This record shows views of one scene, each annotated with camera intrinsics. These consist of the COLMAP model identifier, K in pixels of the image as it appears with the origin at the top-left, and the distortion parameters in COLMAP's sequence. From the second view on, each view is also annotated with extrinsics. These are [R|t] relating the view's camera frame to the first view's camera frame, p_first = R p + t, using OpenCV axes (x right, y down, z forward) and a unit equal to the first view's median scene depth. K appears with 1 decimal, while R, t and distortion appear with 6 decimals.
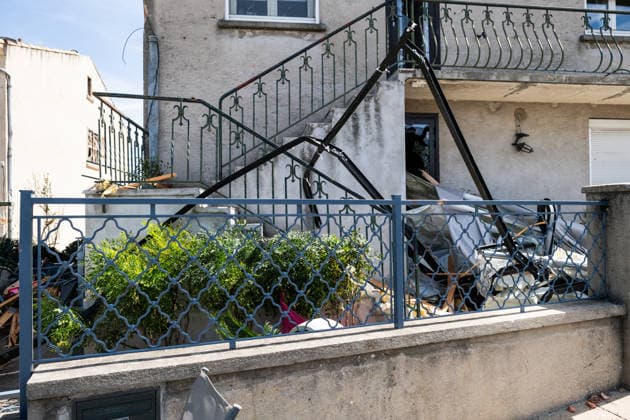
lens RADIAL K [[428.0, 0, 315.0], [0, 428.0, 210.0], [0, 0, 1]] dist [0.010290, 0.002579]
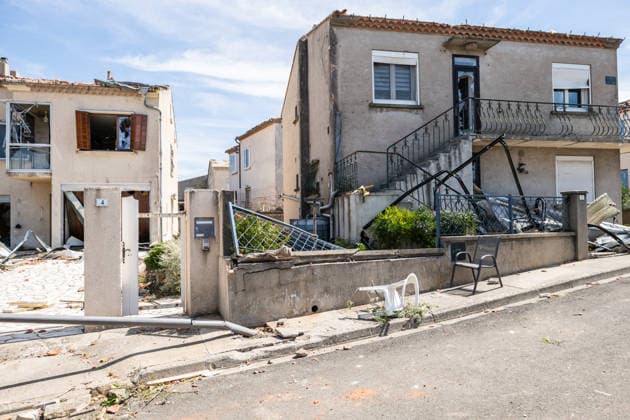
lens RADIAL K [[428.0, 0, 315.0], [0, 428.0, 210.0], [0, 0, 1]] dist [0.010290, 0.002579]
pose [[0.996326, 0.000176, 0.085640, -0.626227], [0.000862, 0.999927, -0.012090, 0.050659], [-0.085635, 0.012120, 0.996253, -0.850589]]
